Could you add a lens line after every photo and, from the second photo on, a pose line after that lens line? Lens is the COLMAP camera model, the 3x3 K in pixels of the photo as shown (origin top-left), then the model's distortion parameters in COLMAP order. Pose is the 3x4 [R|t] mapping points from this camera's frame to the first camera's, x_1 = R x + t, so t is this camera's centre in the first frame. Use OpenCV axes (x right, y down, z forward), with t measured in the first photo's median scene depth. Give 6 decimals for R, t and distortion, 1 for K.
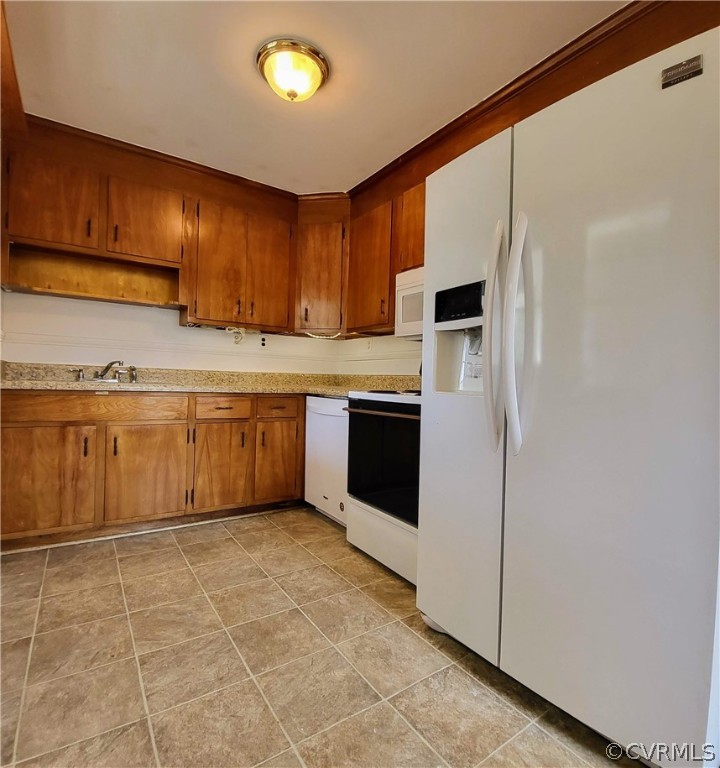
lens RADIAL K [[410.5, 0, 364.4], [0, 410.5, 384.8], [0, 0, 1]] dist [-0.012566, -0.006687]
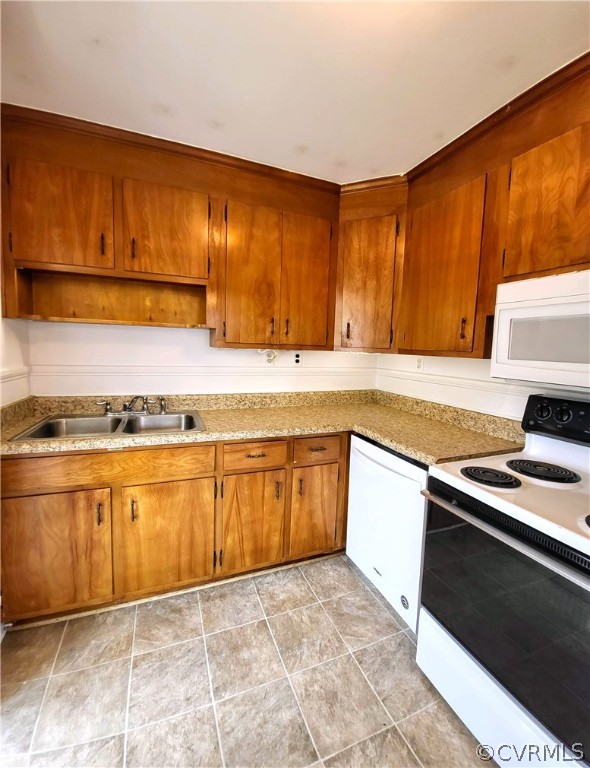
lens RADIAL K [[324.7, 0, 292.4], [0, 324.7, 382.5], [0, 0, 1]] dist [-0.017748, -0.001221]
pose [[0.975278, 0.024127, -0.219659, -0.128228], [-0.006656, 0.996778, 0.079931, -0.143980], [0.220880, -0.076493, 0.972297, 0.383378]]
